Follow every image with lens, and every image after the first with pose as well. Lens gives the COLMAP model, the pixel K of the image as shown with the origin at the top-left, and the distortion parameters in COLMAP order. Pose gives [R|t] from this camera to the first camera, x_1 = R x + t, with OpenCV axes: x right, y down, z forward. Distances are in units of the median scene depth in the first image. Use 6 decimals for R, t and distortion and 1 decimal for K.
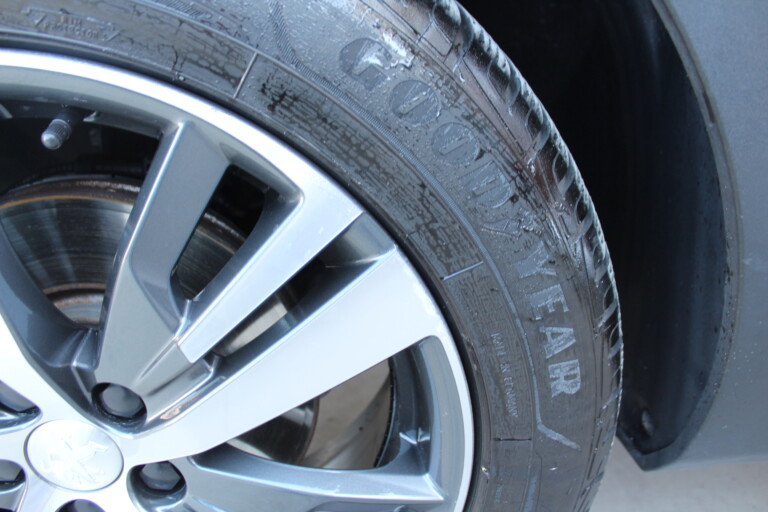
lens RADIAL K [[614.6, 0, 384.0], [0, 614.6, 256.0], [0, 0, 1]] dist [-0.184509, 0.145657]
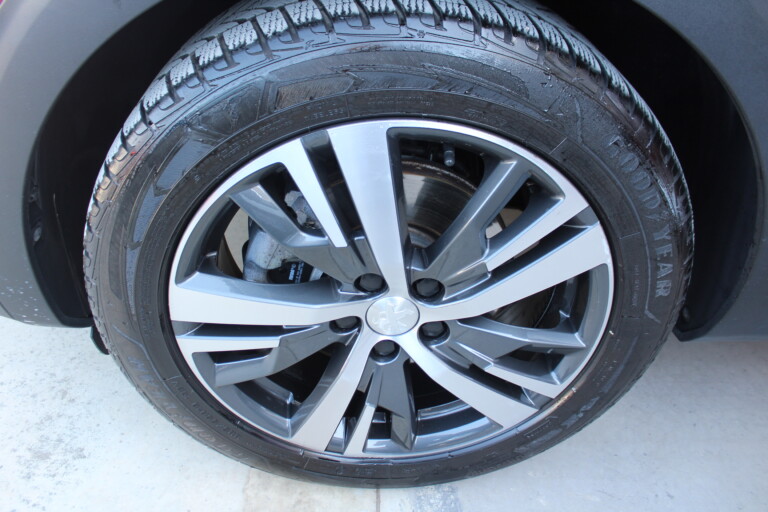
lens RADIAL K [[614.6, 0, 384.0], [0, 614.6, 256.0], [0, 0, 1]] dist [-0.184509, 0.145657]
pose [[0.998190, 0.057487, 0.017665, -0.666586], [-0.059842, 0.978618, 0.196787, -0.233684], [-0.005975, -0.197488, 0.980287, -0.902482]]
